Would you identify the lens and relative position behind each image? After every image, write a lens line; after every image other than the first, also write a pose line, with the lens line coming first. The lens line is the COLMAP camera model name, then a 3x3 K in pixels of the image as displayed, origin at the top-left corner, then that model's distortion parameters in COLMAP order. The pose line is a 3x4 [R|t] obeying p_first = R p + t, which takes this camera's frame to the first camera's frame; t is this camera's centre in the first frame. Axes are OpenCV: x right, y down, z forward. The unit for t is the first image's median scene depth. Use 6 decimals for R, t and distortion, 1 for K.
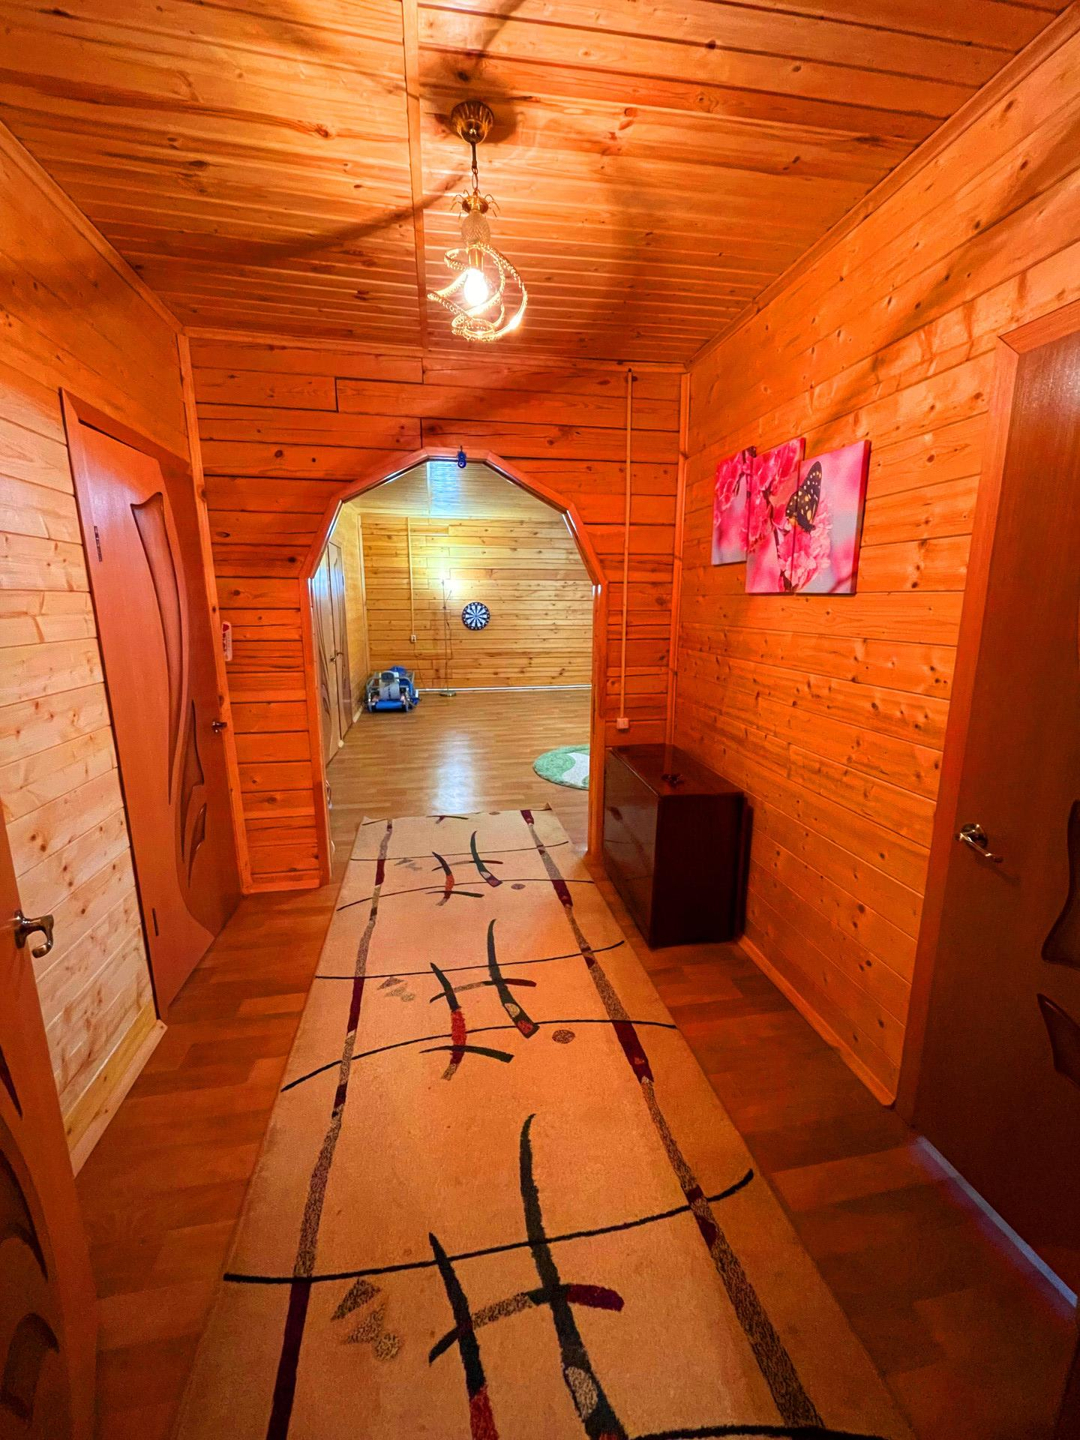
lens RADIAL K [[584.1, 0, 540.0], [0, 584.1, 720.0], [0, 0, 1]] dist [-0.001803, -0.000166]
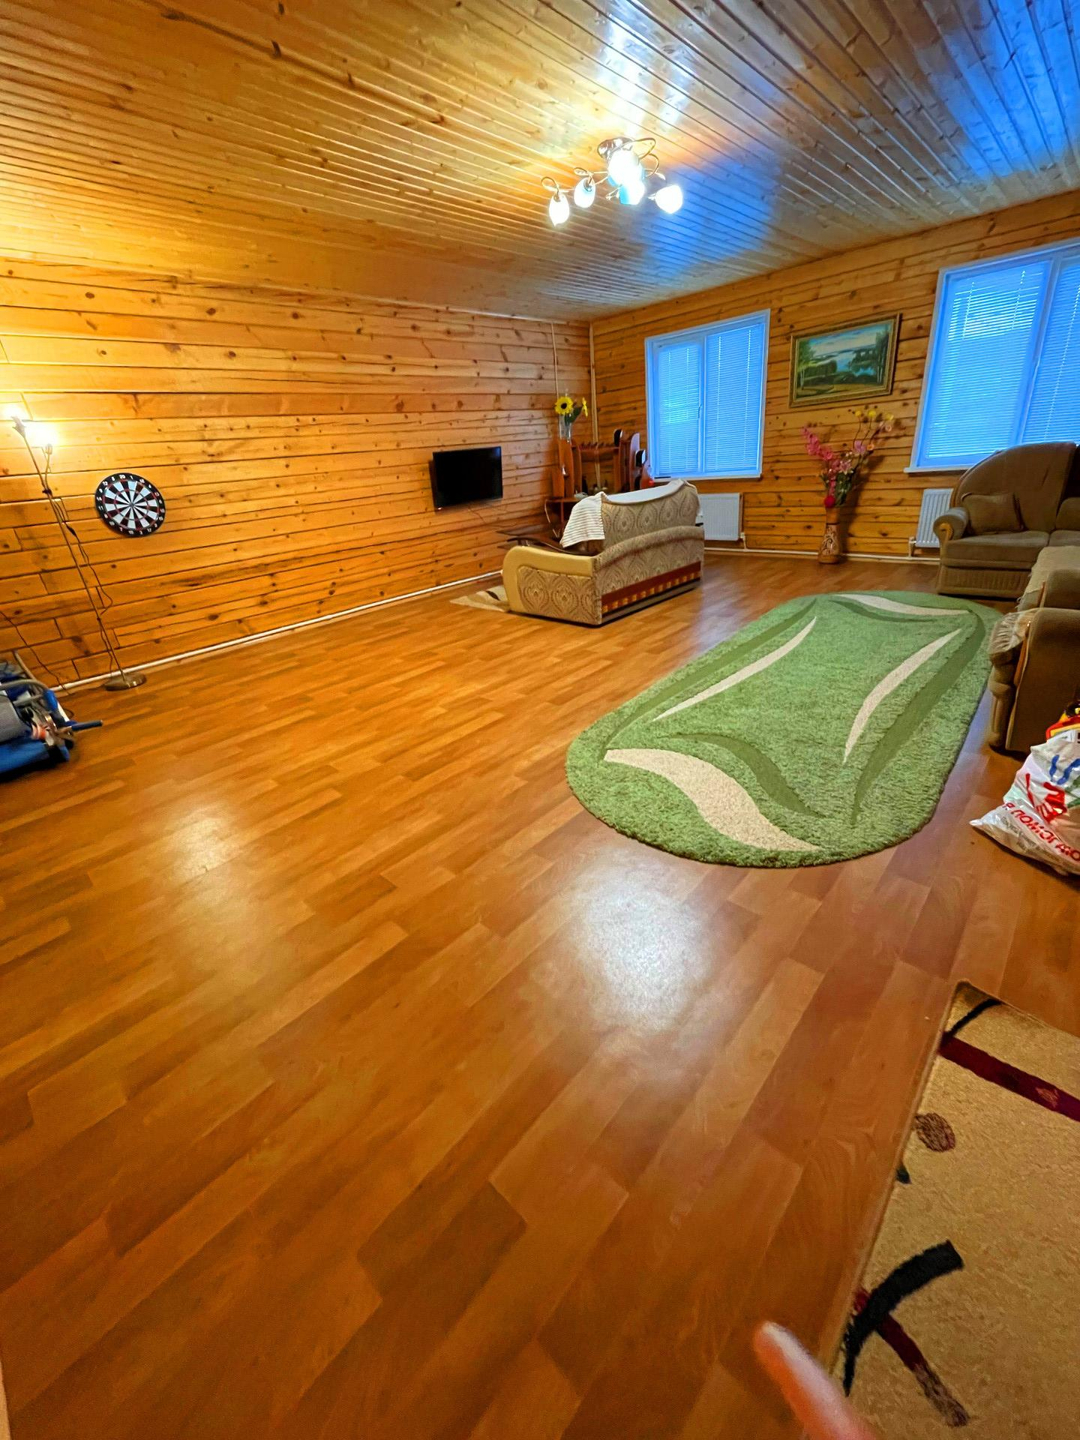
lens RADIAL K [[584.1, 0, 540.0], [0, 584.1, 720.0], [0, 0, 1]] dist [-0.001803, -0.000166]
pose [[0.796211, -0.312588, 0.518013, -0.267342], [0.209339, 0.945643, 0.248871, -0.116046], [-0.567650, -0.089713, 0.818368, 0.769112]]
